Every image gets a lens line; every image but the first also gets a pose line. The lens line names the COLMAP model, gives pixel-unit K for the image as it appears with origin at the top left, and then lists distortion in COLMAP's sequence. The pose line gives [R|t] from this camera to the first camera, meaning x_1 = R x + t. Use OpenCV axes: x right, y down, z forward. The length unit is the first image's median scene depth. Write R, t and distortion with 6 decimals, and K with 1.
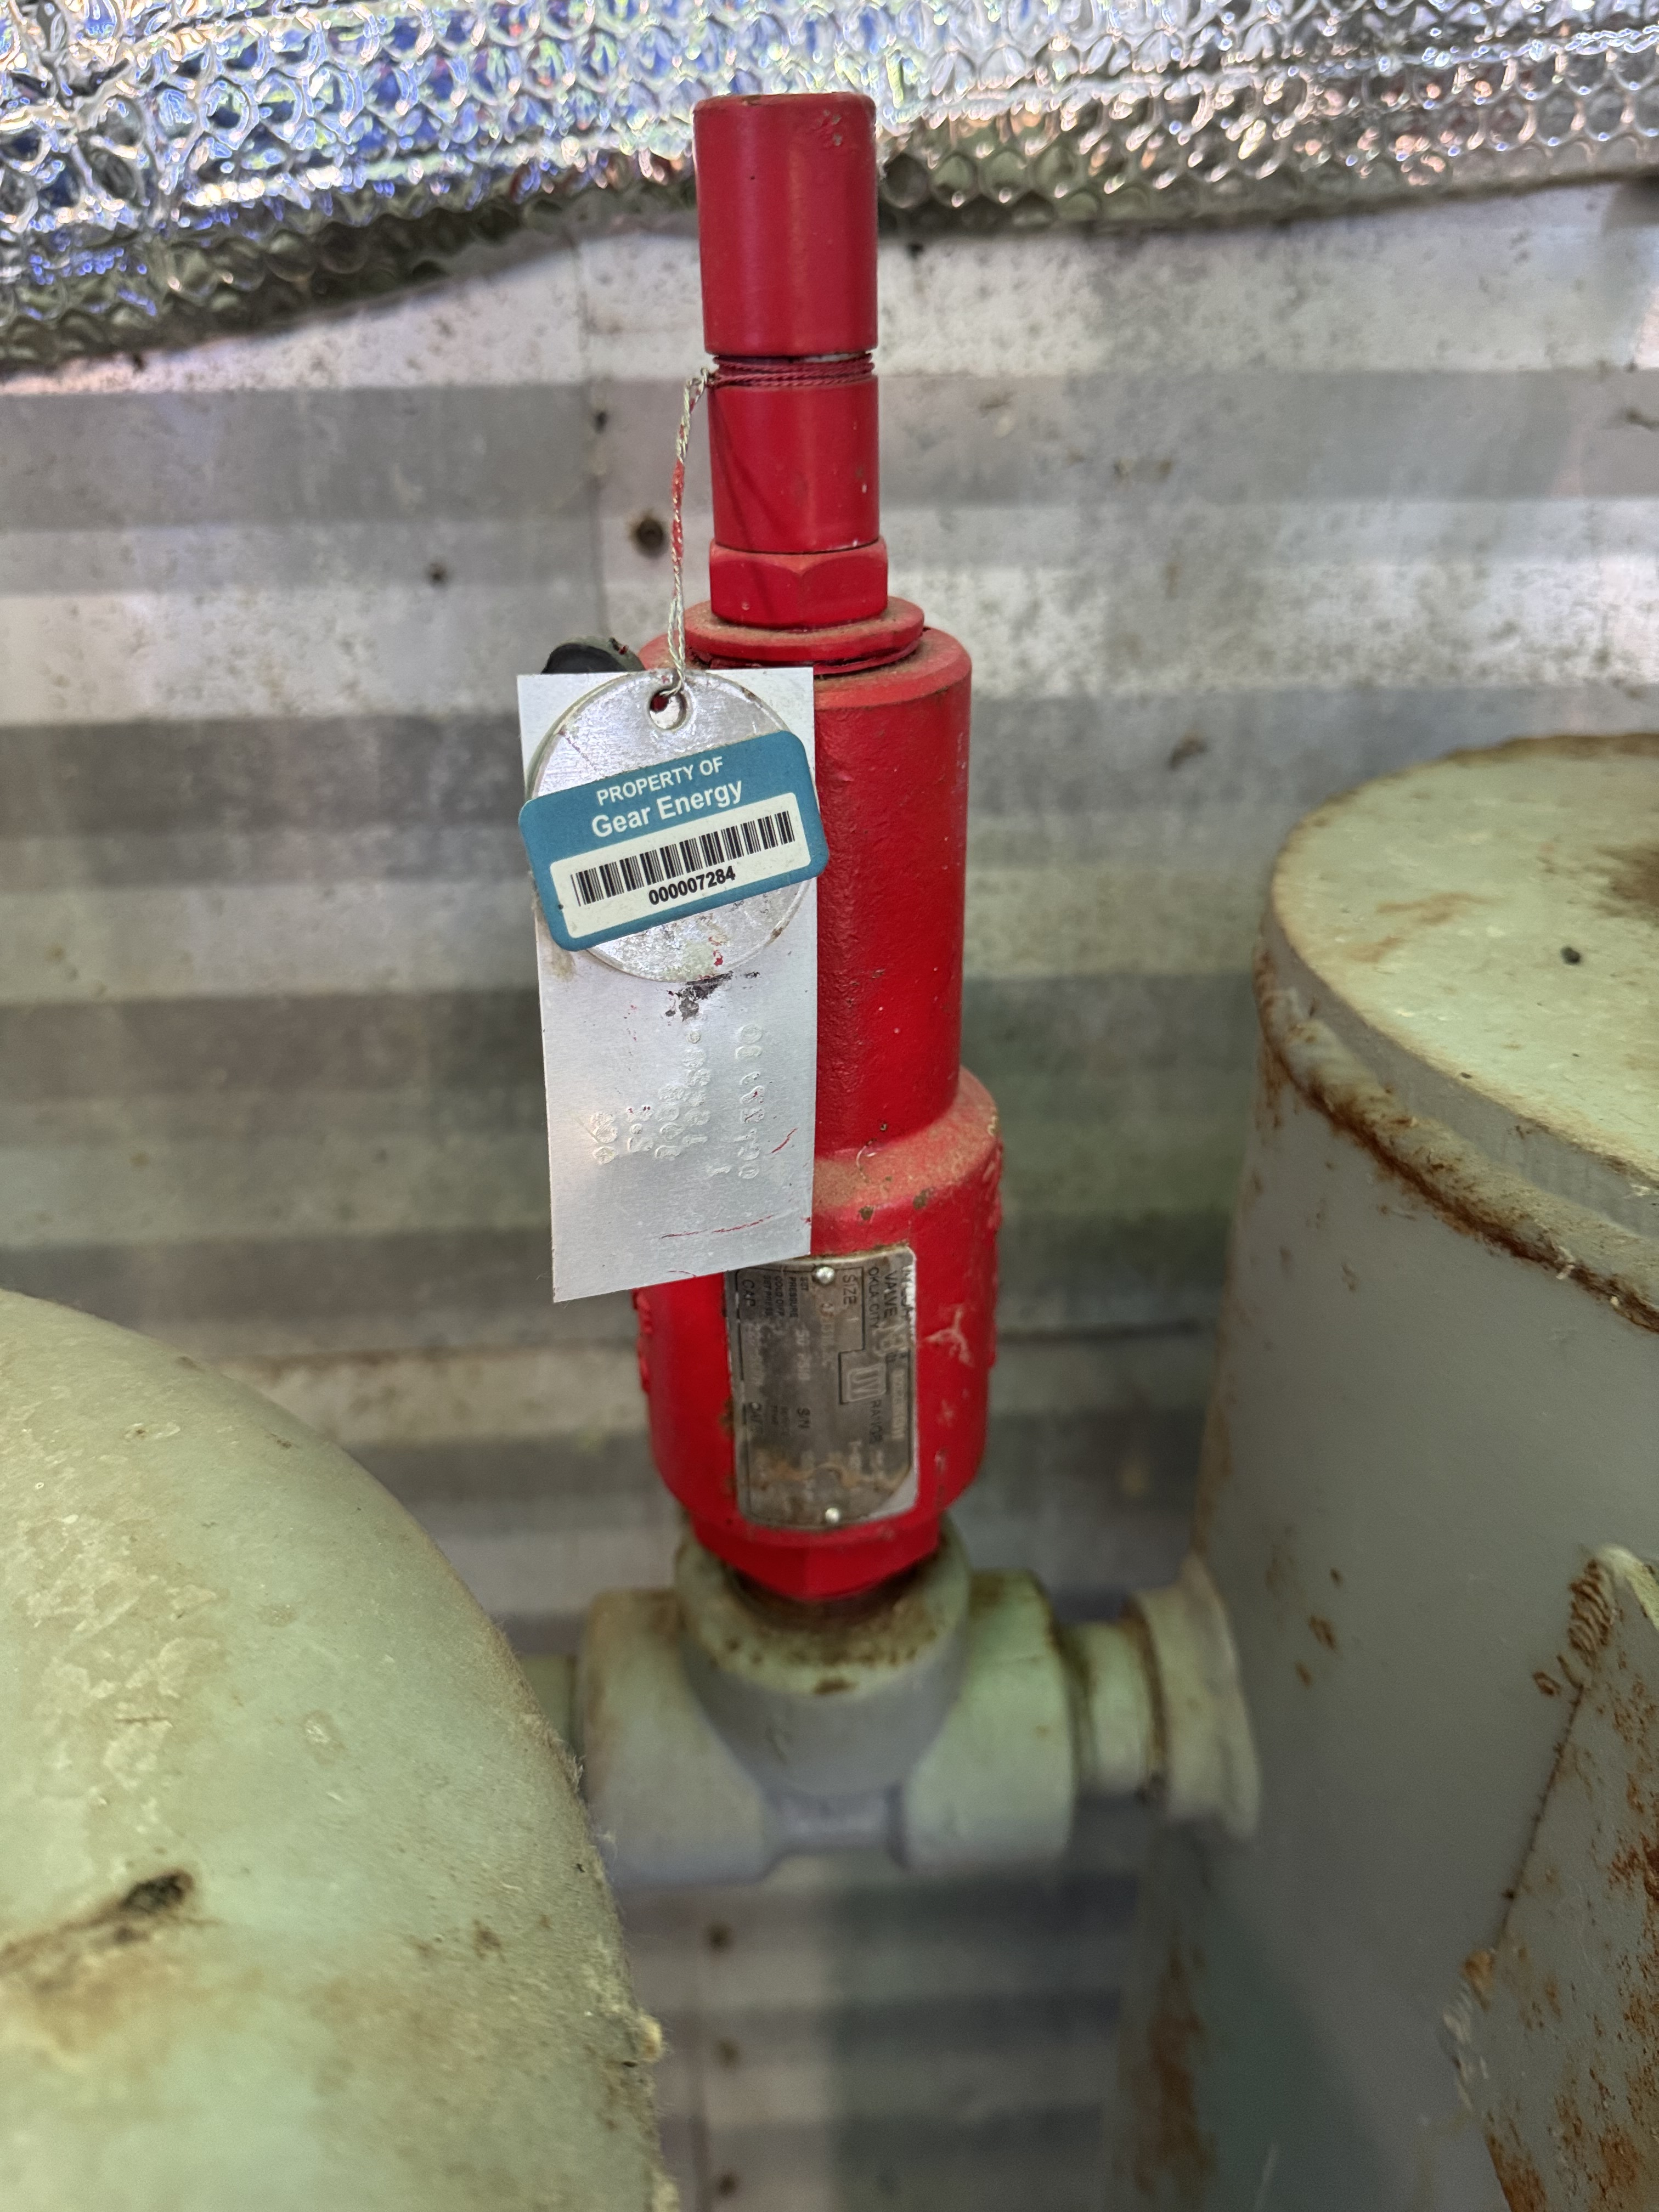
lens RADIAL K [[1660.7, 0, 814.1], [0, 1660.7, 1107.5], [0, 0, 1]] dist [0.007625, -0.042882]
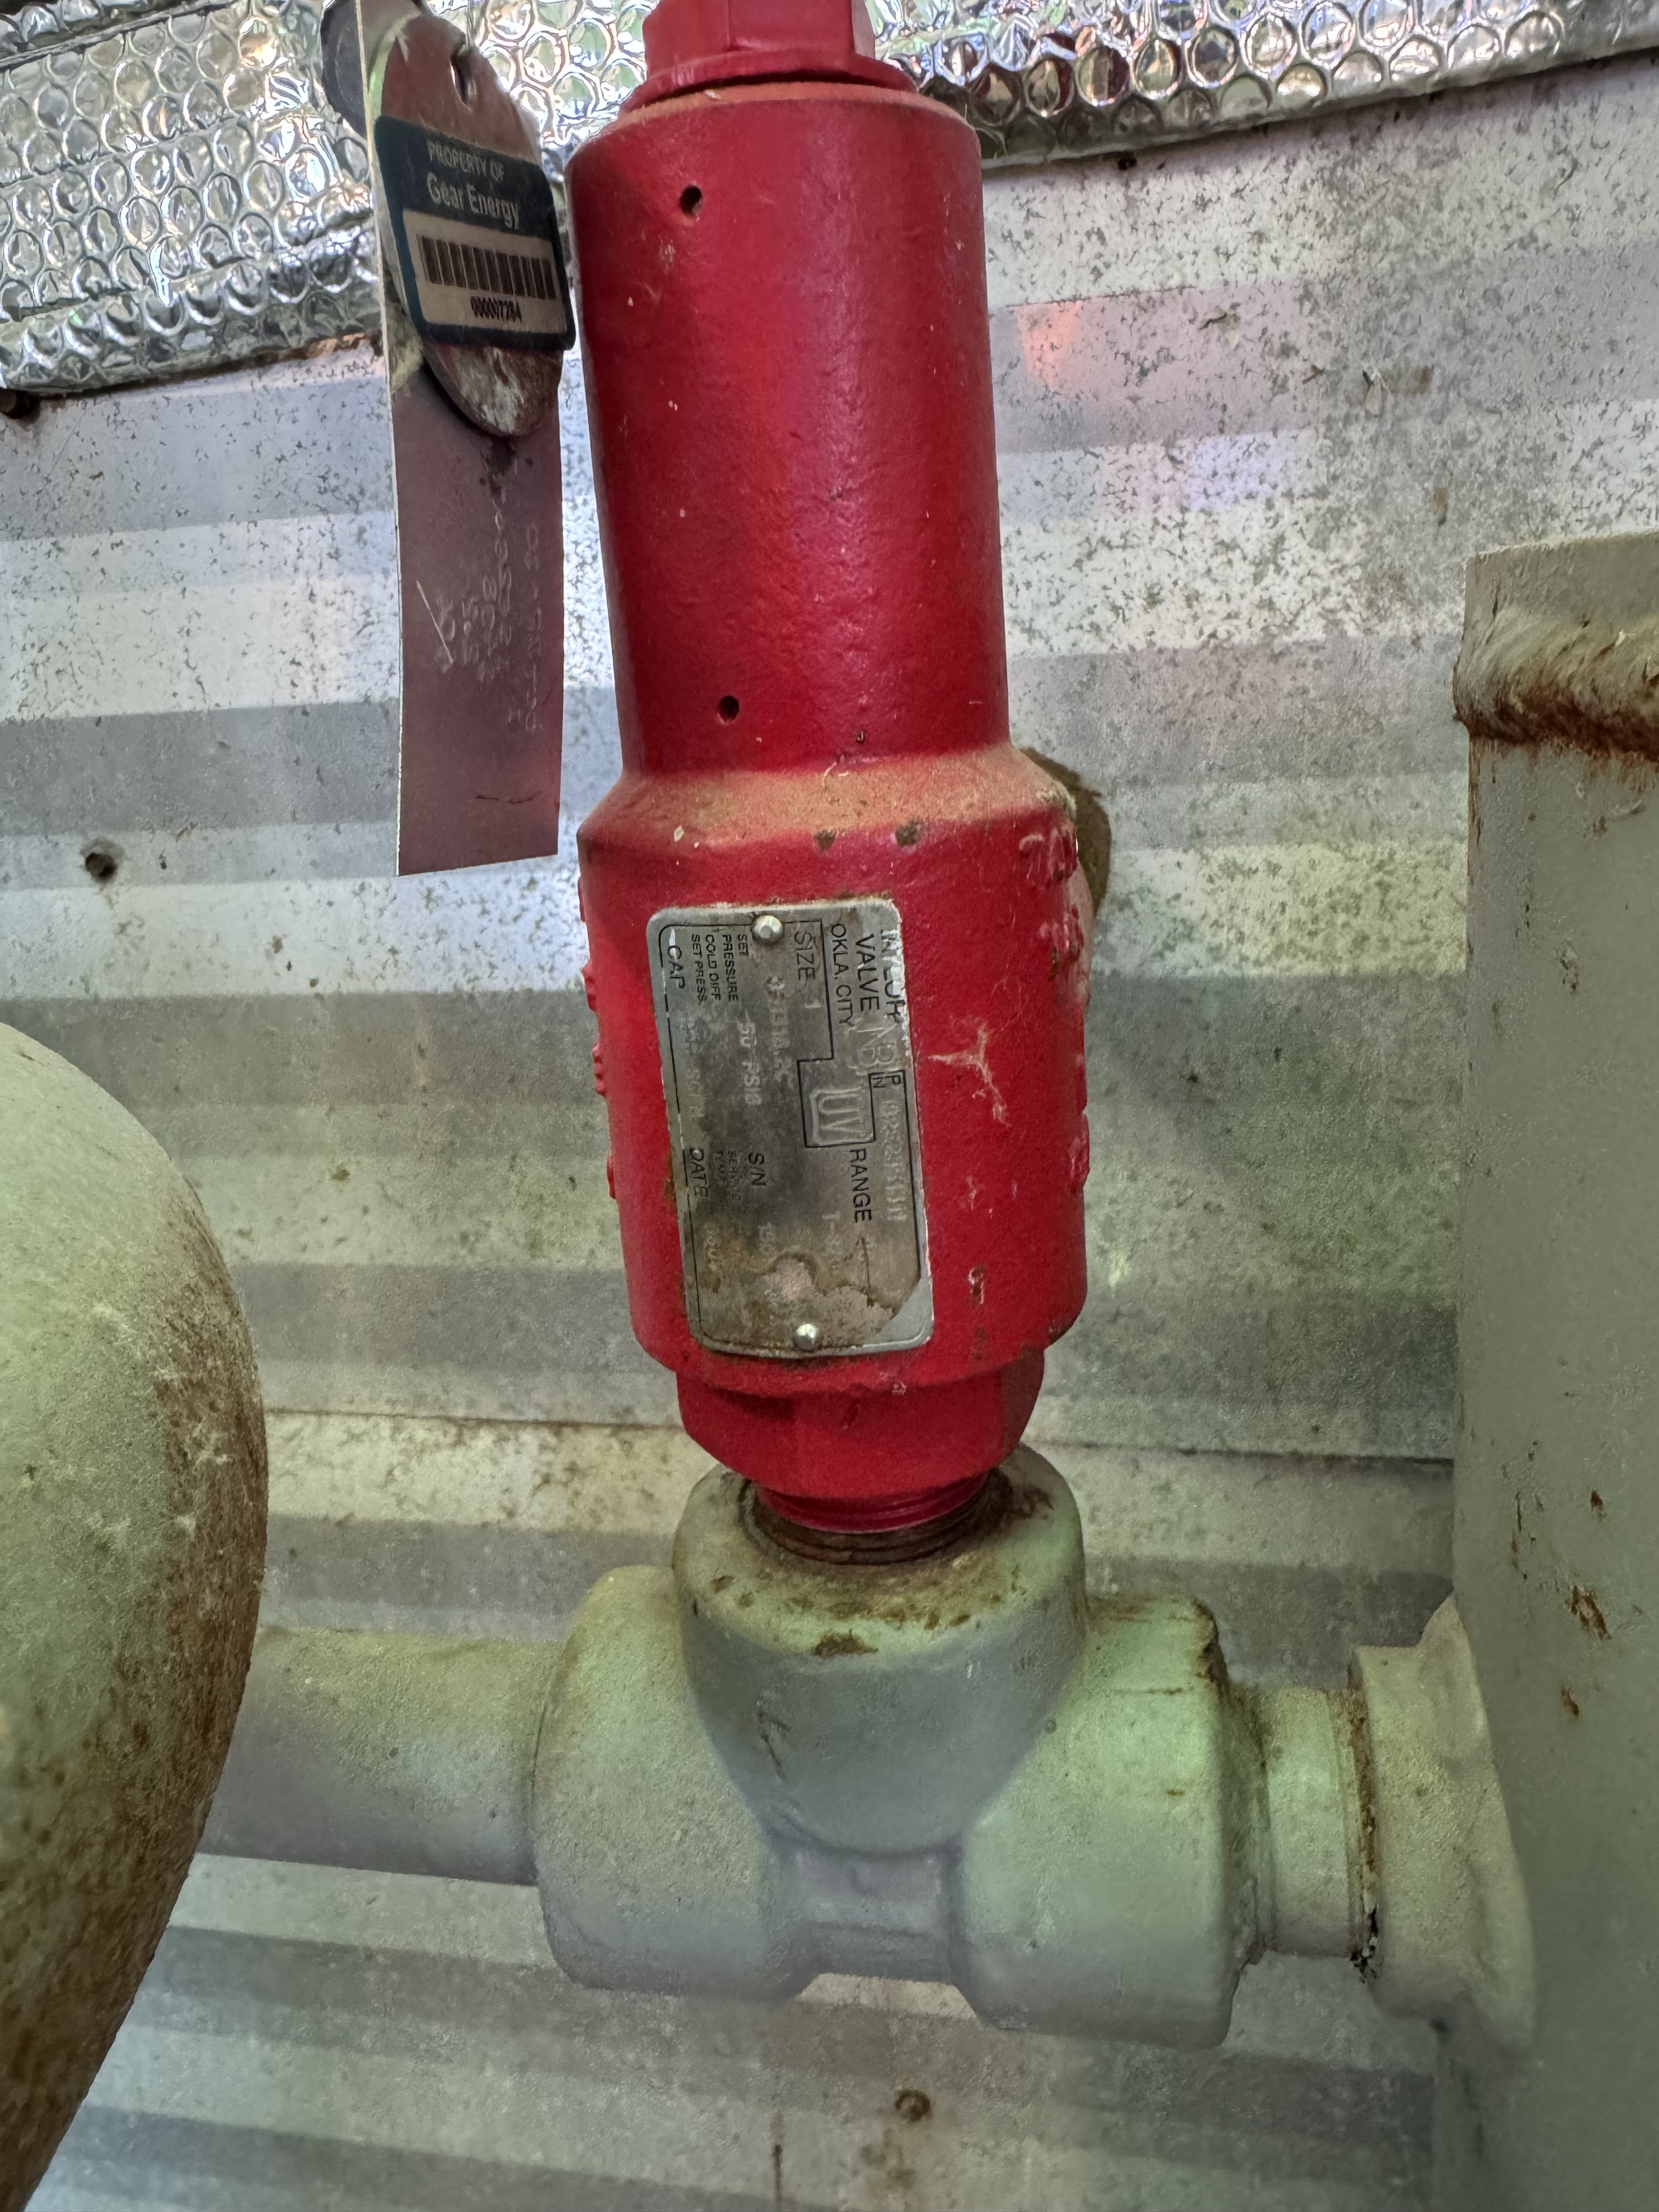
lens RADIAL K [[1575.9, 0, 838.3], [0, 1575.9, 1040.8], [0, 0, 1]] dist [0.020904, -0.028669]
pose [[0.967874, 0.006874, -0.251343, 0.129477], [-0.069425, 0.968072, -0.240868, 0.192836], [0.241662, 0.250579, 0.937448, 0.230283]]
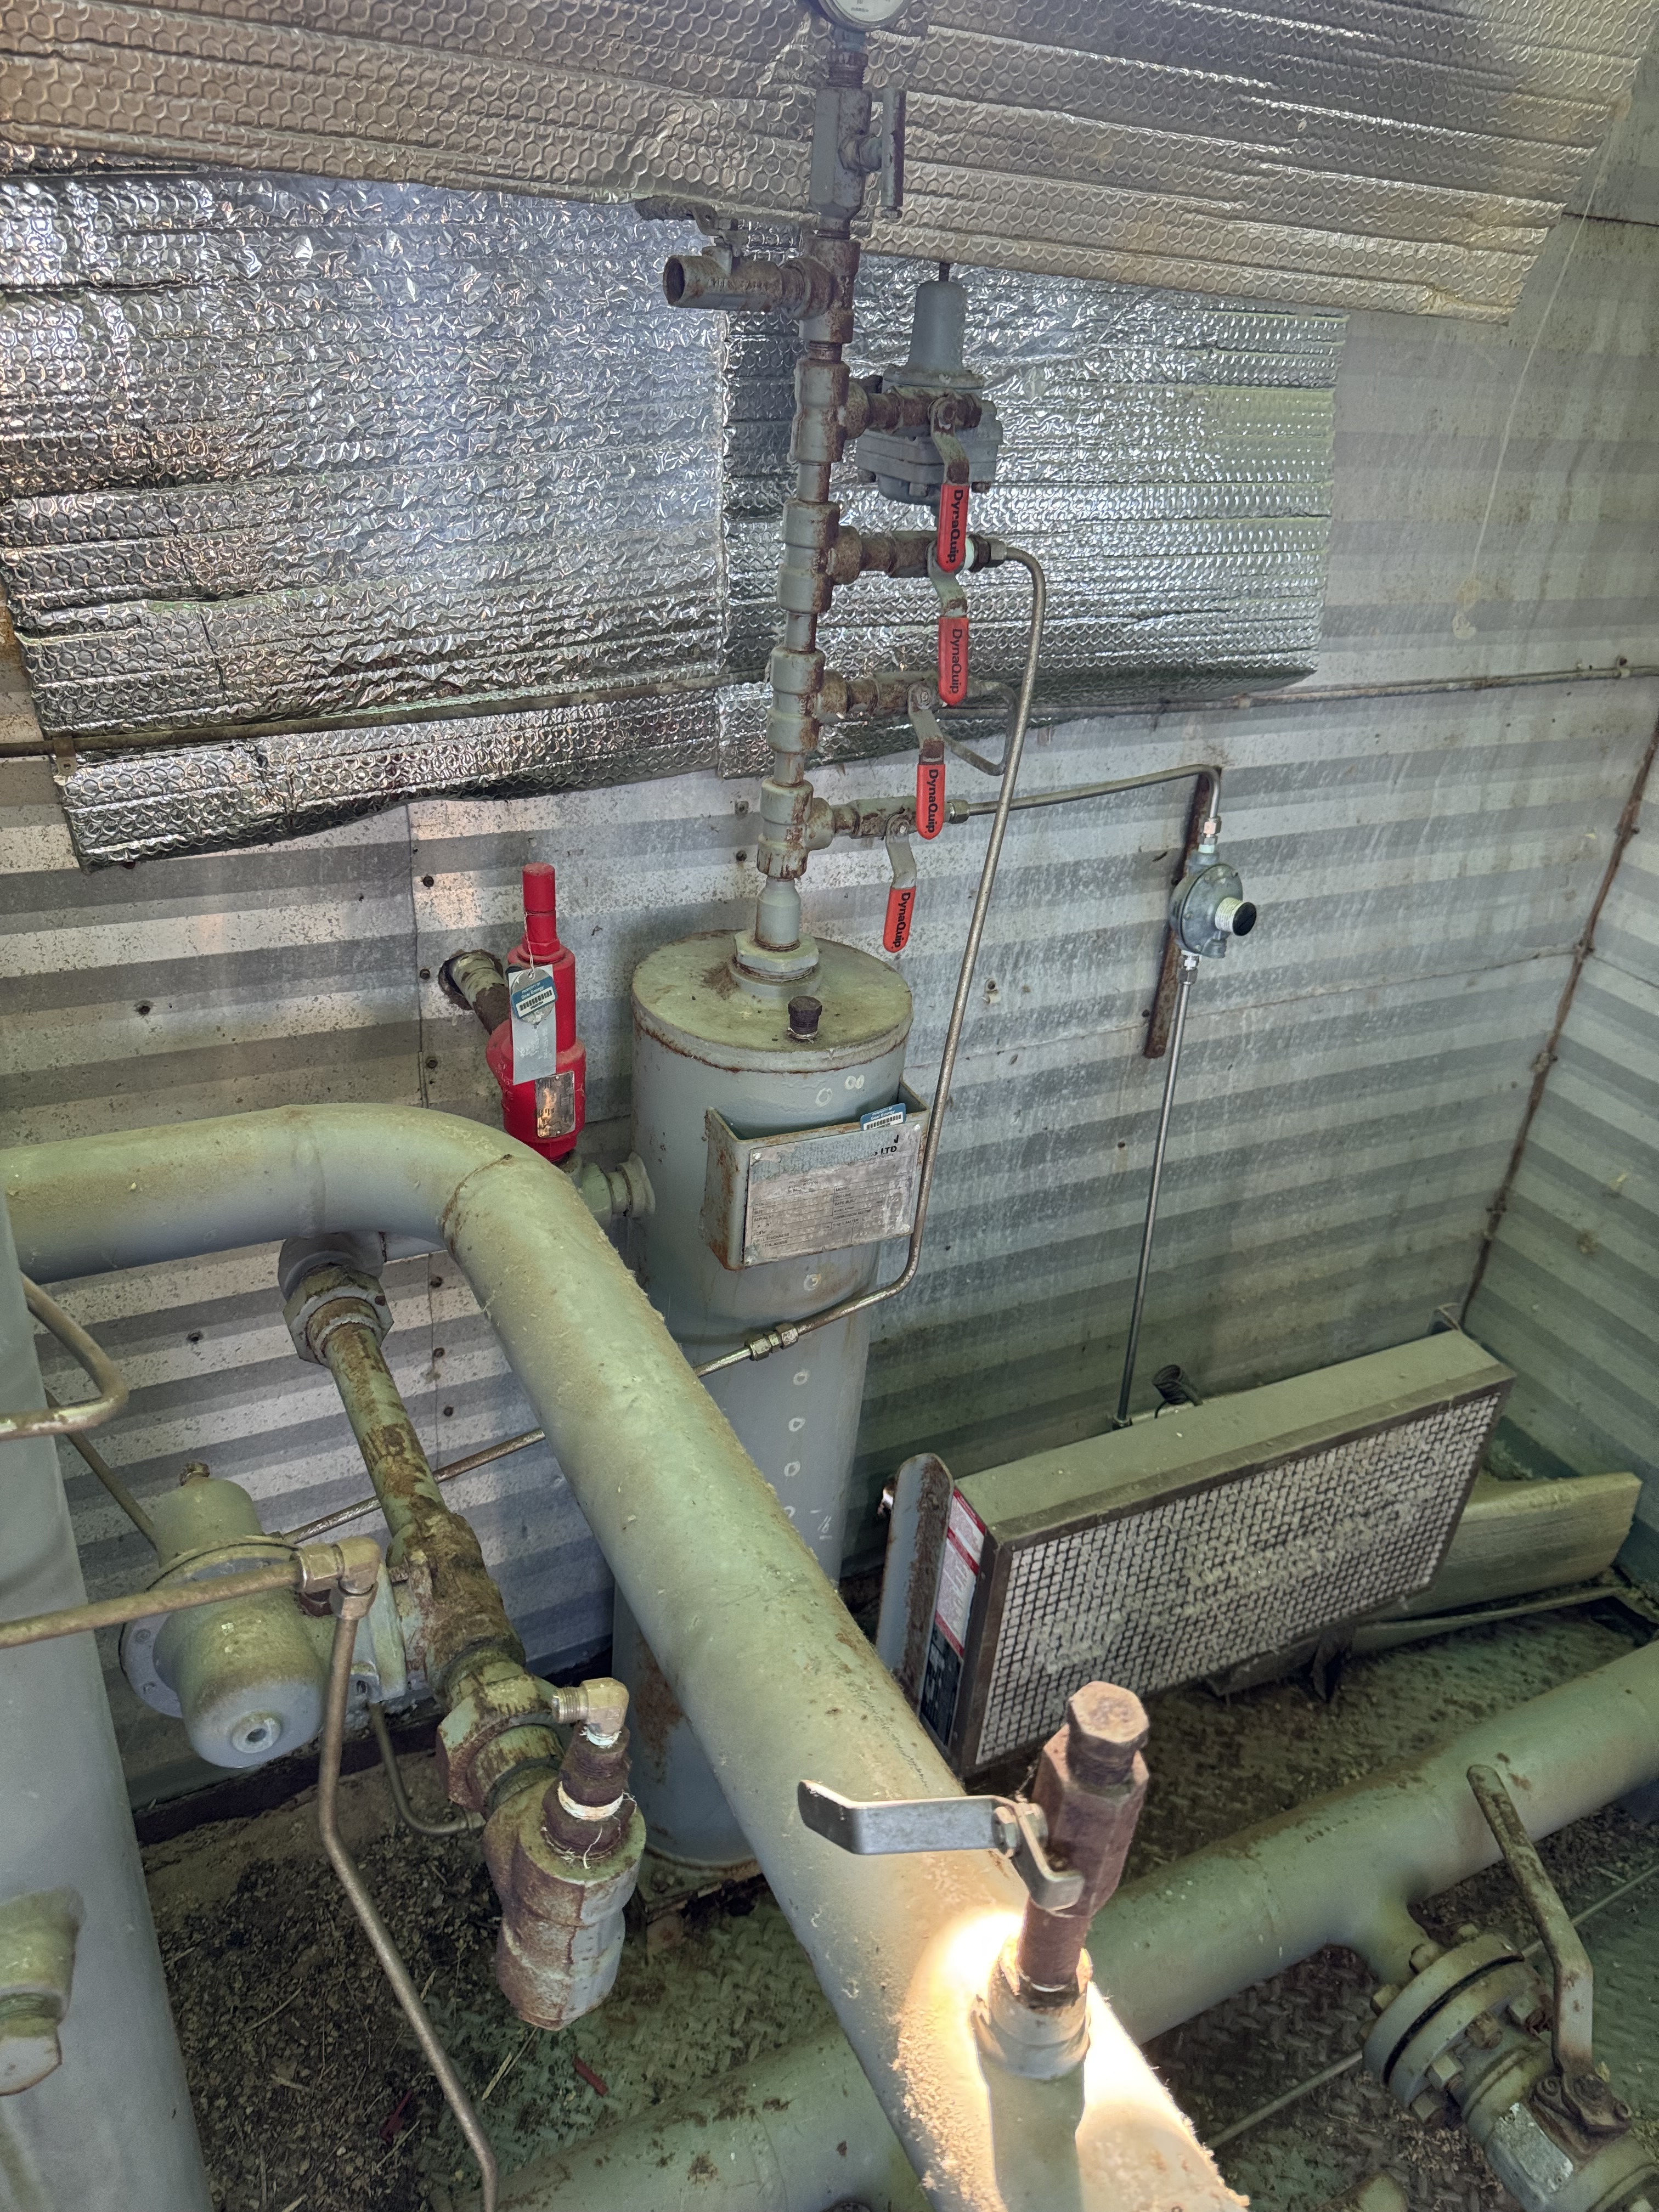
lens RADIAL K [[1575.9, 0, 829.0], [0, 1575.9, 1122.0], [0, 0, 1]] dist [0.020904, -0.028669]
pose [[0.912313, -0.128484, 0.388814, -0.658192], [0.113657, 0.991645, 0.061007, 0.021244], [-0.393404, -0.011466, 0.919294, -2.181045]]
